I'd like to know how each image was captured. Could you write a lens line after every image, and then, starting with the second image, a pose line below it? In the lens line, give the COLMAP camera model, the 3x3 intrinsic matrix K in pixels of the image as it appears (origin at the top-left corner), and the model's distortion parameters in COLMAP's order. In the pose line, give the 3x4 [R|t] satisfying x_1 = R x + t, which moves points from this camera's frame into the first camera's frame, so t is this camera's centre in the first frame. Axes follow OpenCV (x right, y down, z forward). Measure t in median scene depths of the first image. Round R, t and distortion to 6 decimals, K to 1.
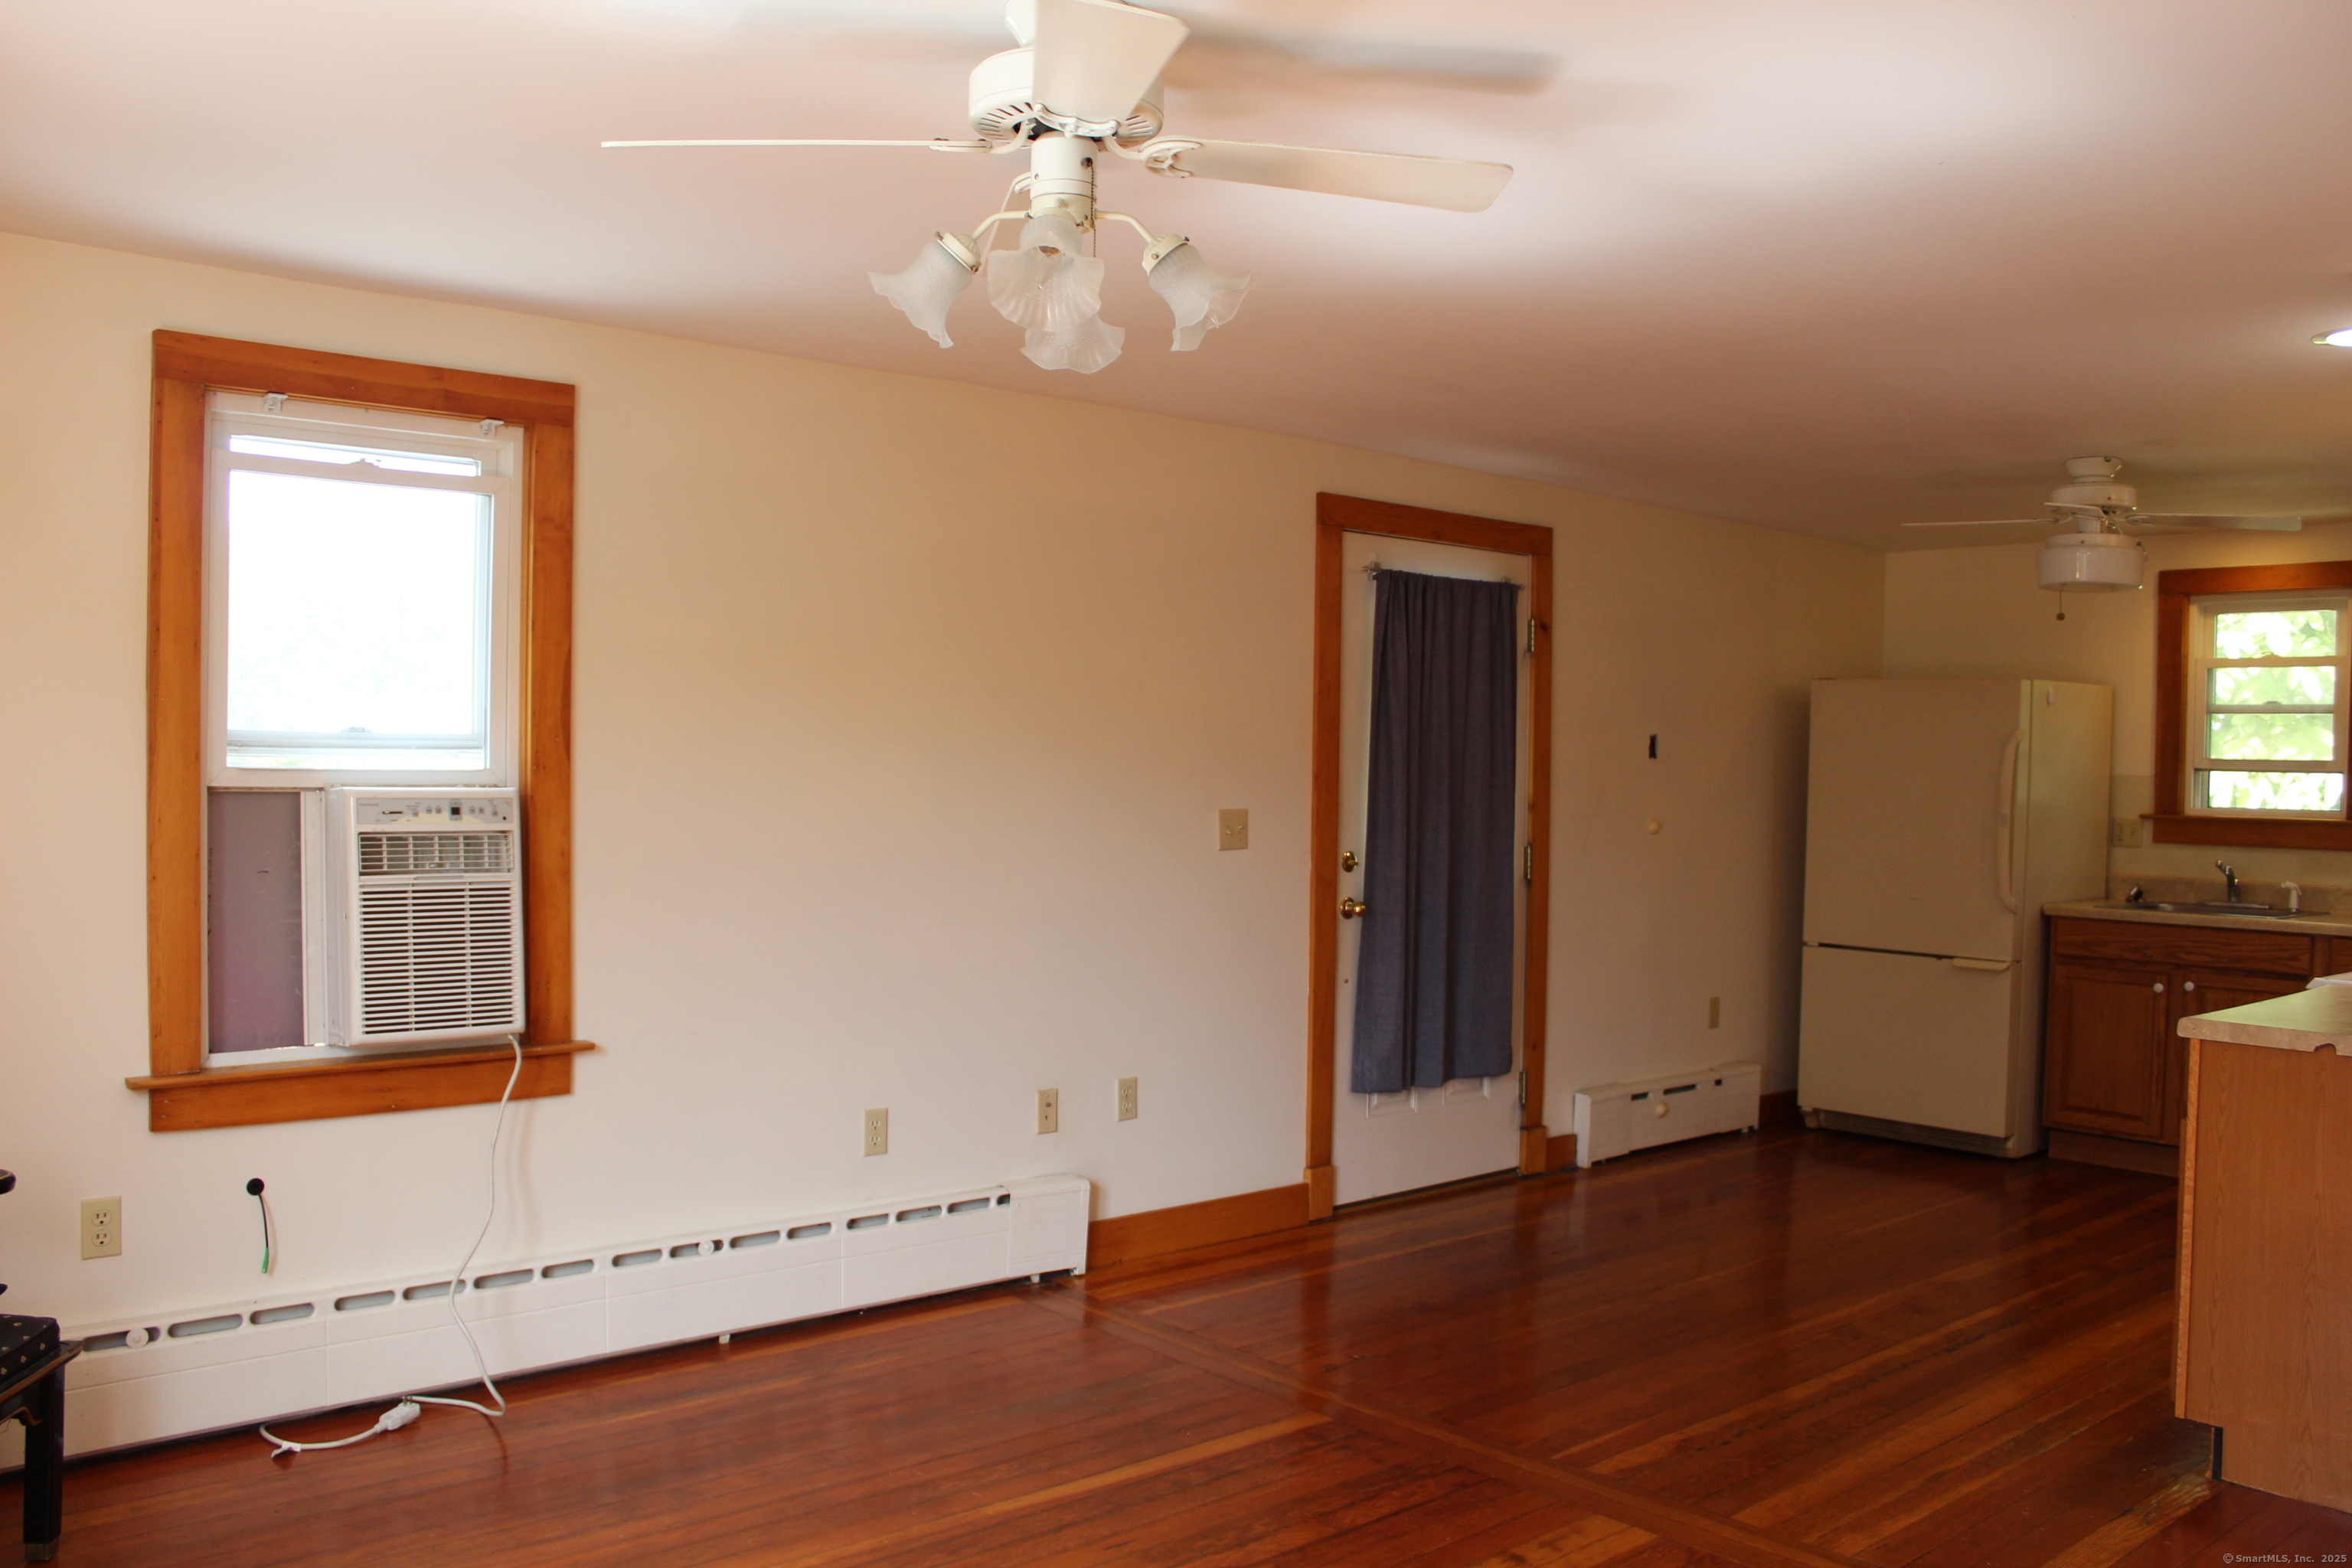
lens RADIAL K [[1968.8, 0, 1174.9], [0, 1968.8, 796.7], [0, 0, 1]] dist [-0.161553, 0.143716]
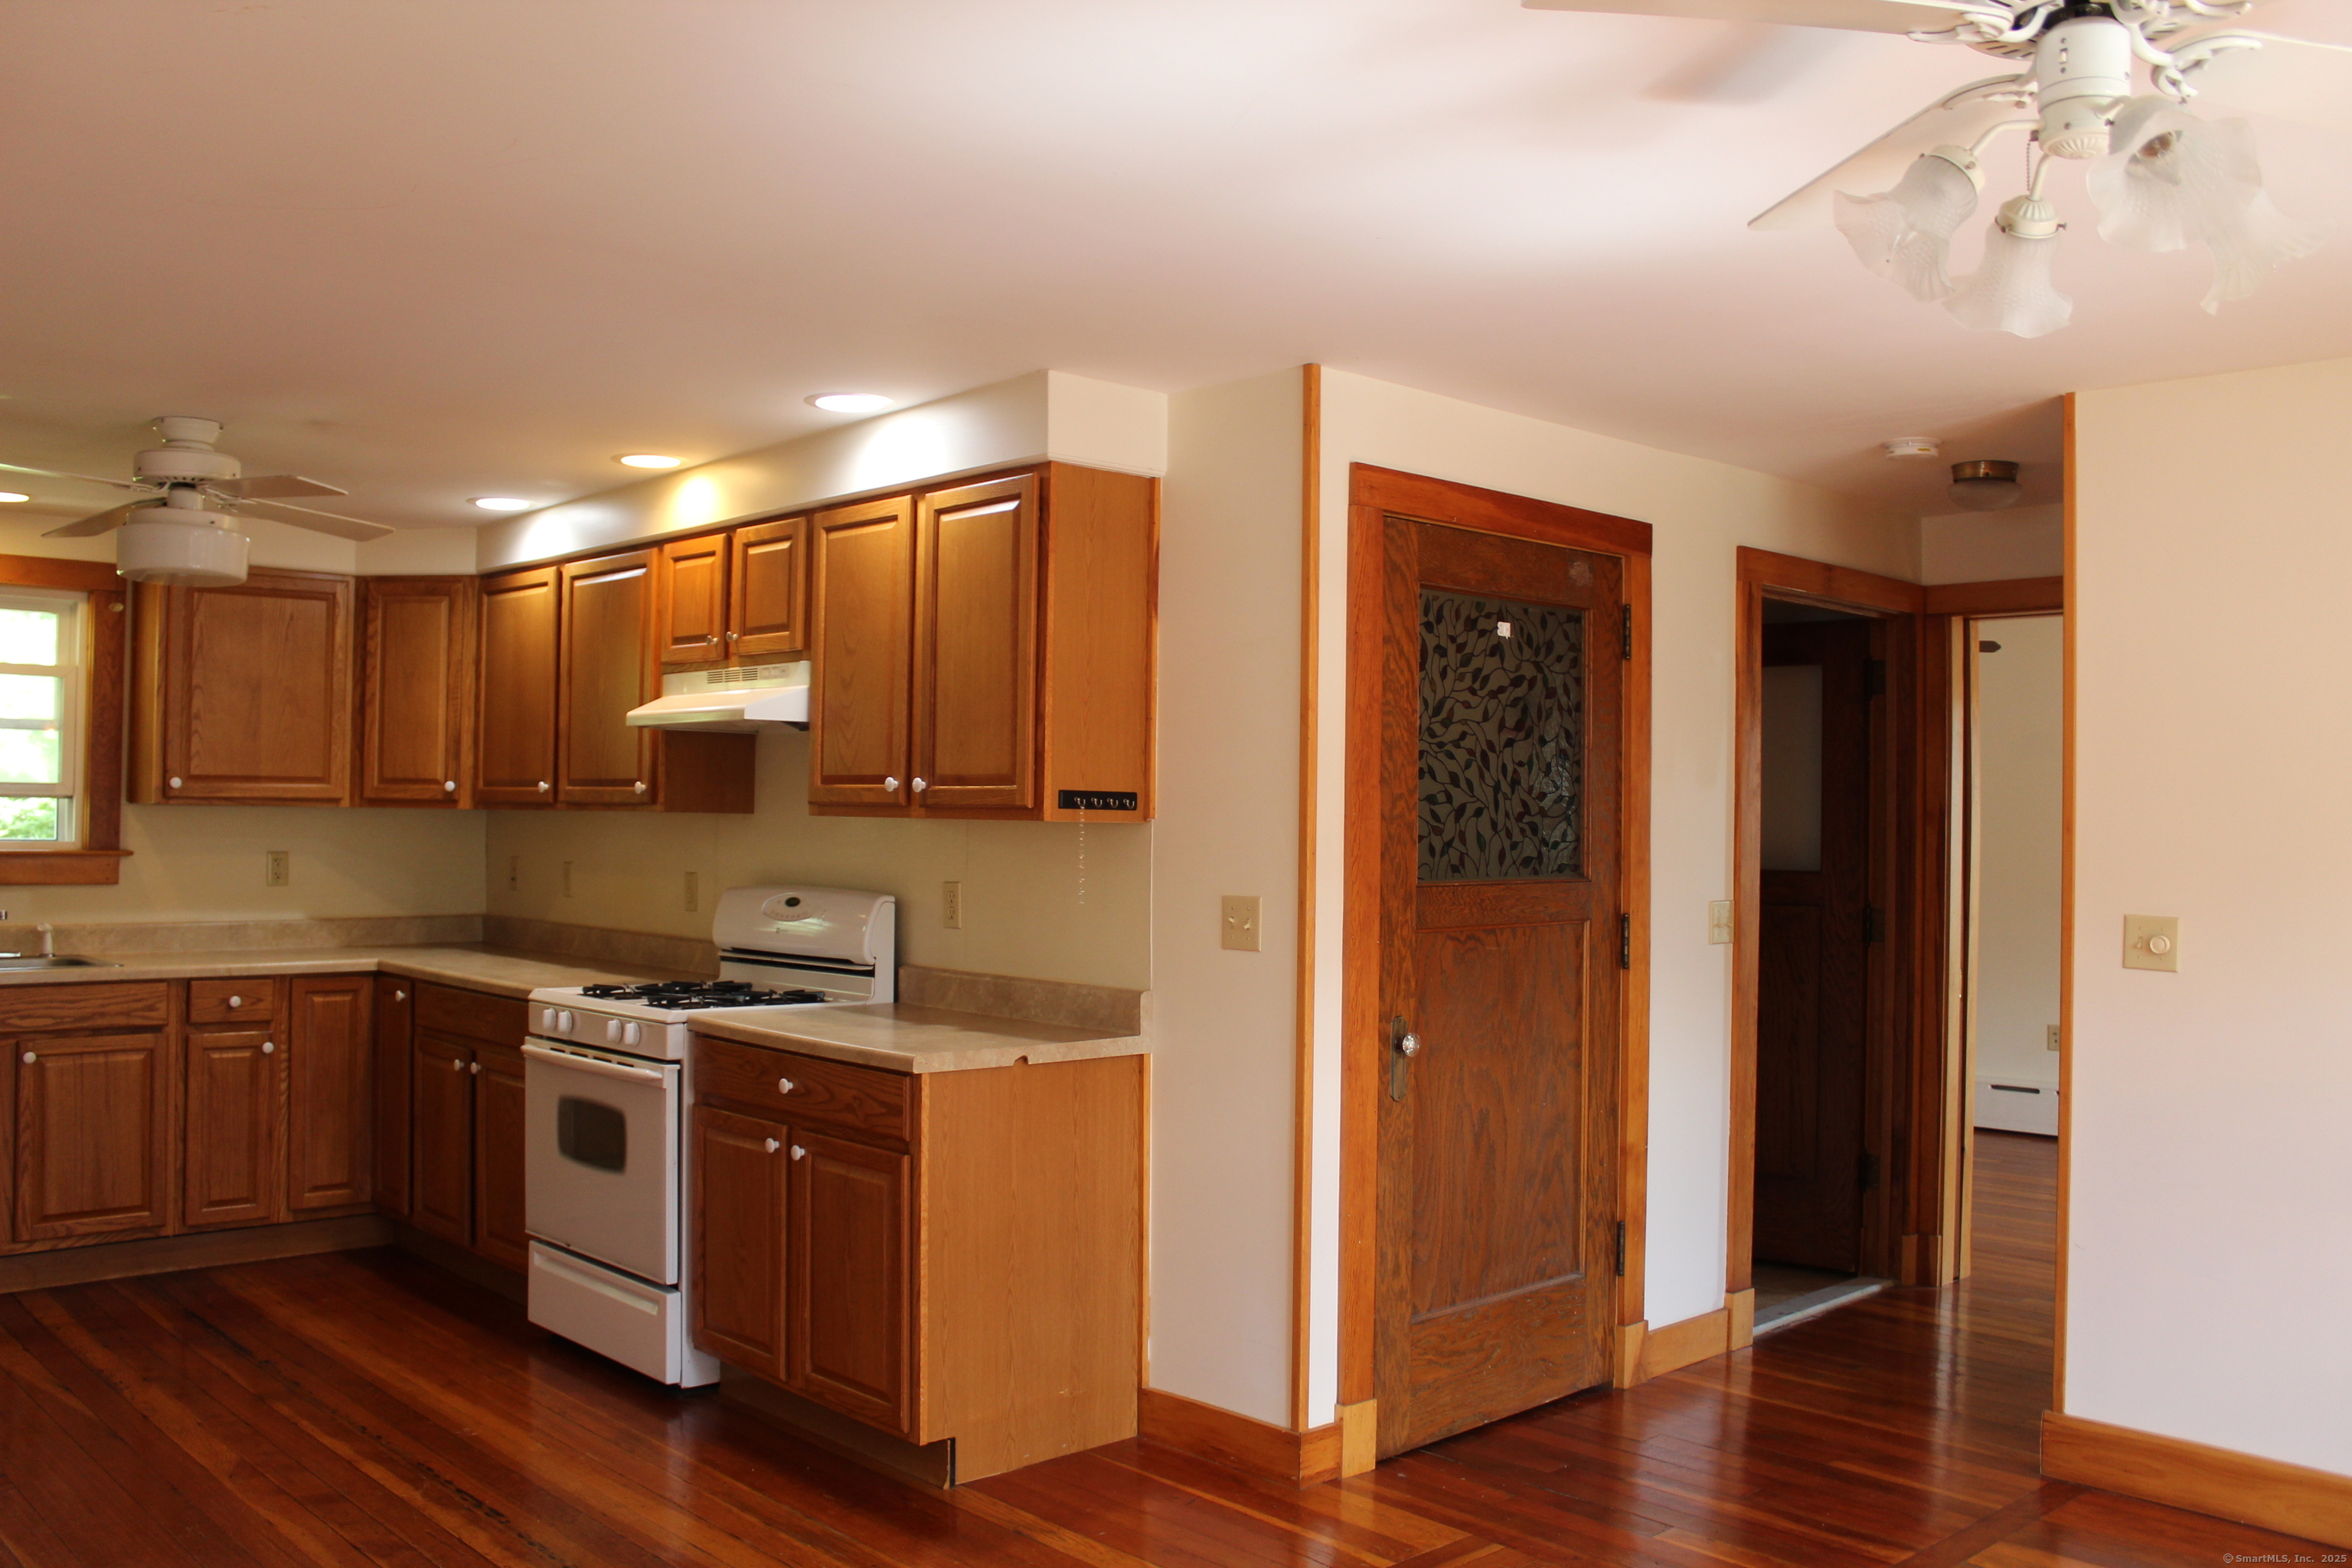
lens RADIAL K [[1968.8, 0, 1180.7], [0, 1968.8, 783.2], [0, 0, 1]] dist [-0.161553, 0.143716]
pose [[-0.017230, 0.000296, 0.999852, -0.375446], [0.008831, 0.999961, -0.000144, -0.019282], [-0.999813, 0.008828, -0.017232, 0.644454]]
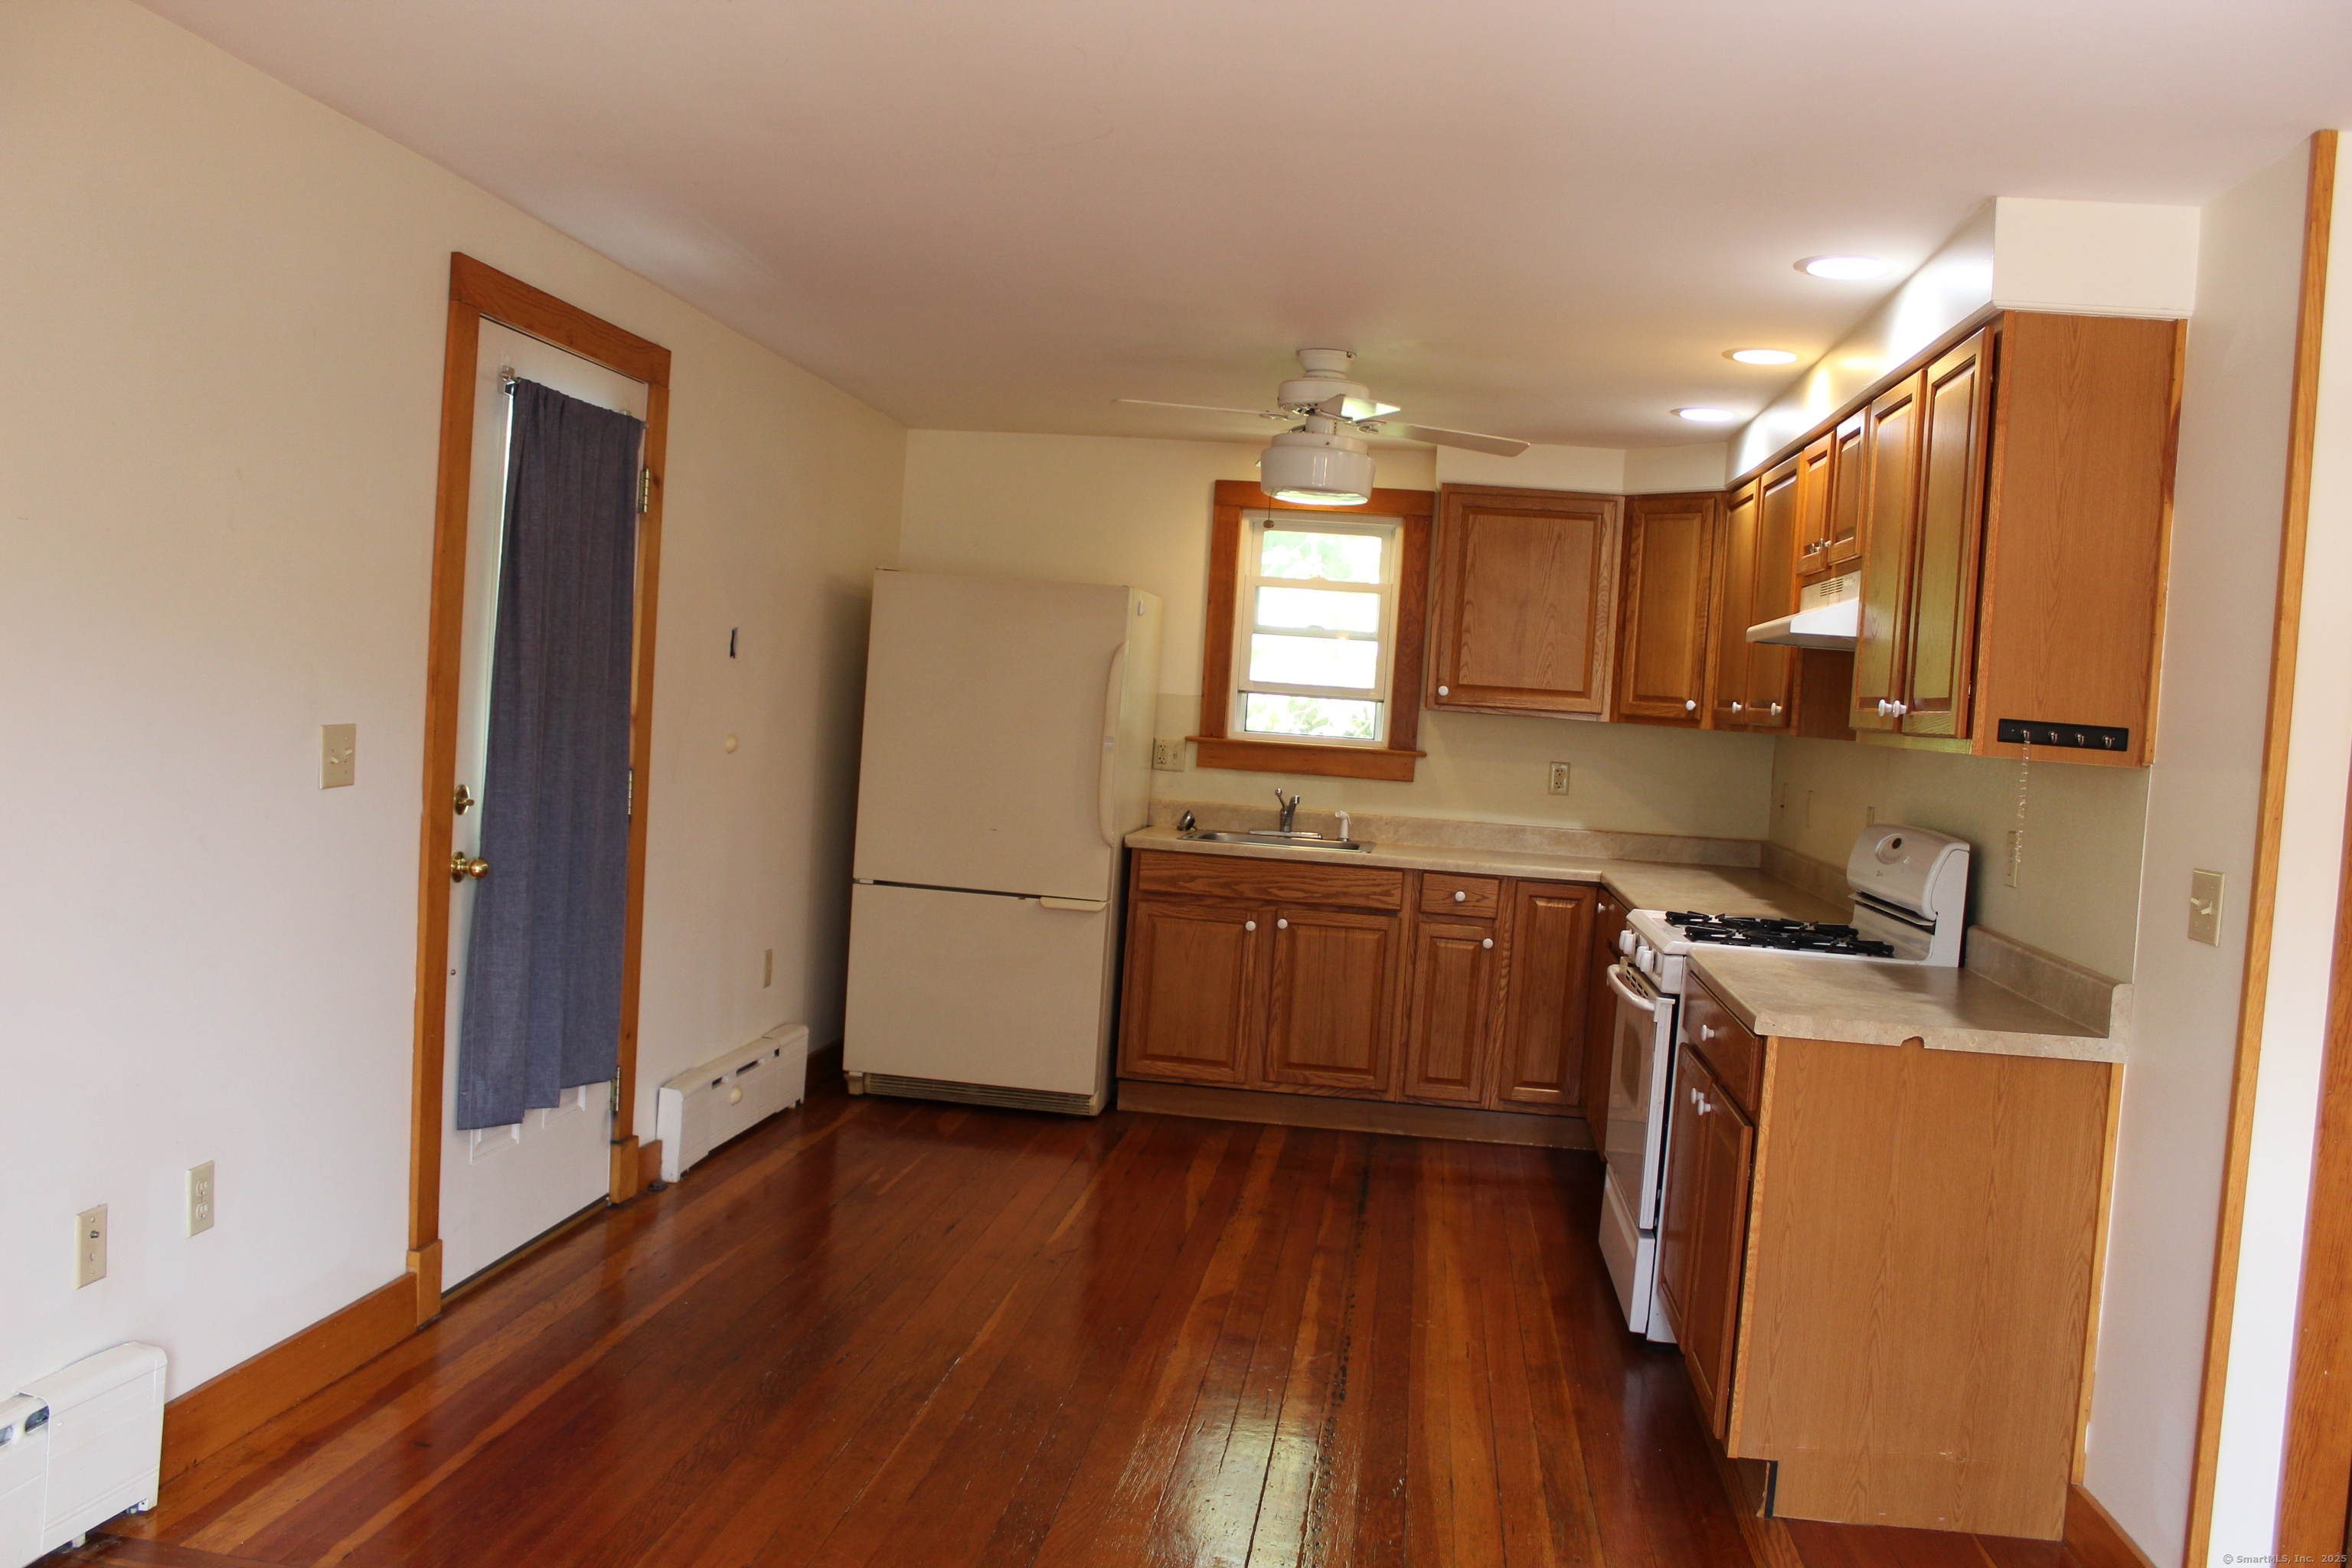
lens RADIAL K [[1968.8, 0, 1178.6], [0, 1968.8, 787.6], [0, 0, 1]] dist [-0.161553, 0.143716]
pose [[0.755088, -0.000595, 0.655624, -0.188648], [-0.037698, 0.998306, 0.044324, -0.012198], [-0.654539, -0.058184, 0.753786, 0.374446]]
